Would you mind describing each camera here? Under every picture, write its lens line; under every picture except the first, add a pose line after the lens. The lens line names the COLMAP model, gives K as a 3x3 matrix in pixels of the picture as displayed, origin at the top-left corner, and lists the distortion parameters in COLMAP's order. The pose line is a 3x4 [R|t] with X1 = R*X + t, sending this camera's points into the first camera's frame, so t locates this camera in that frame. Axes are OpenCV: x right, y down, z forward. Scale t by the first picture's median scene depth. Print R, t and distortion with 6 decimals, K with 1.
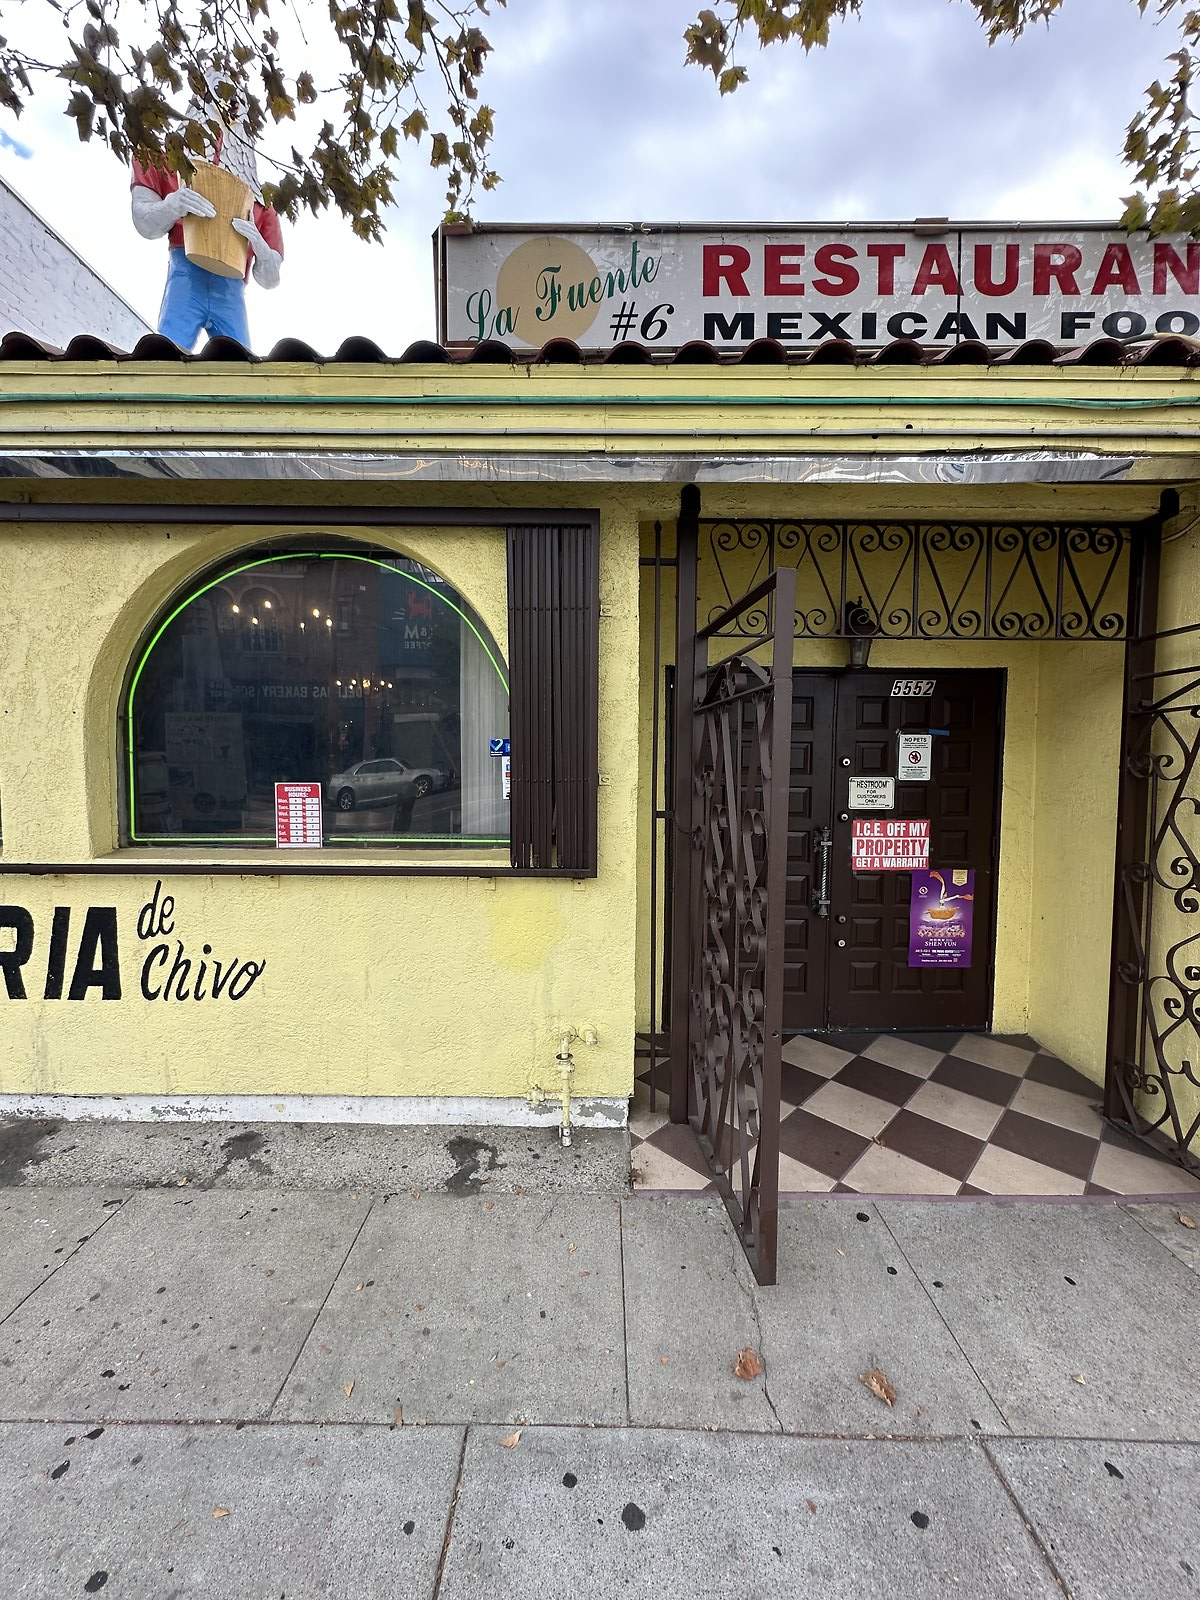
lens RADIAL K [[636.7, 0, 600.0], [0, 636.7, 800.0], [0, 0, 1]] dist [-0.002738, 0.000352]
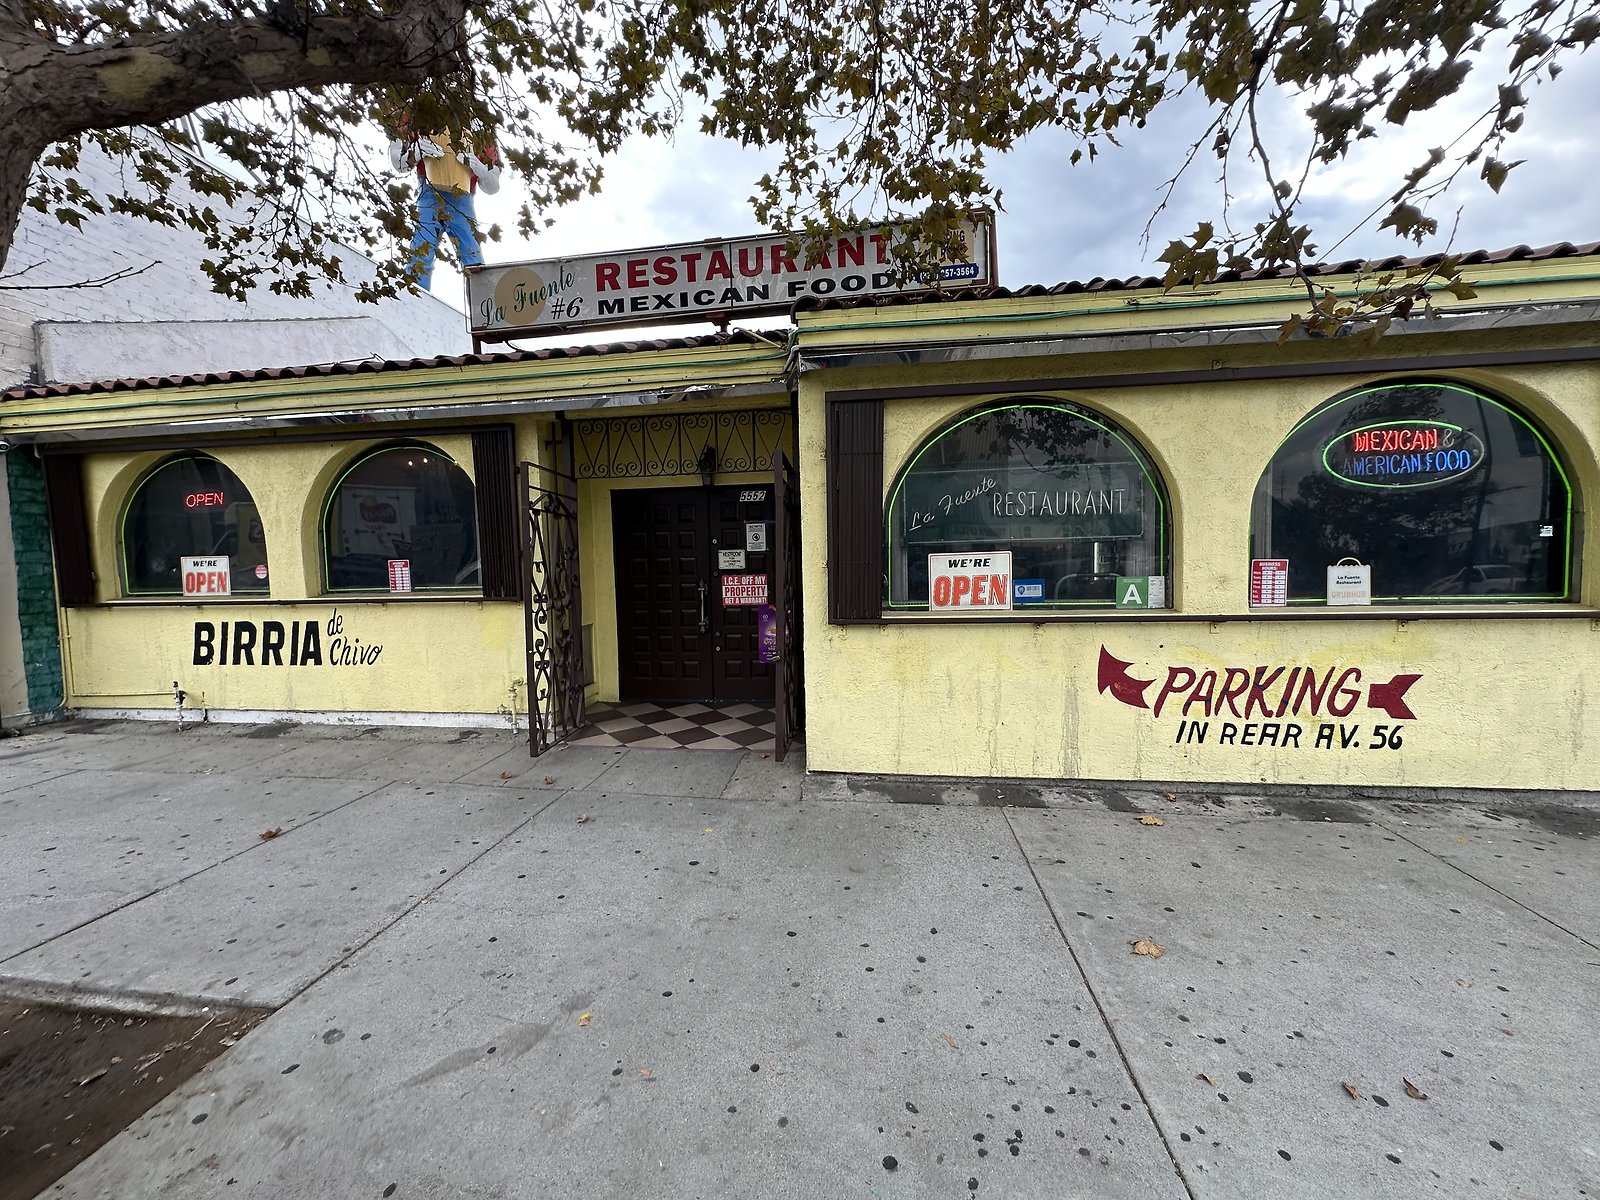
lens RADIAL K [[636.7, 0, 798.1], [0, 636.7, 602.7], [0, 0, 1]] dist [-0.002738, 0.000352]
pose [[0.989410, -0.020575, -0.143679, 1.072135], [0.022094, 0.999716, 0.008985, 0.118053], [0.143454, -0.012064, 0.989584, -0.824058]]
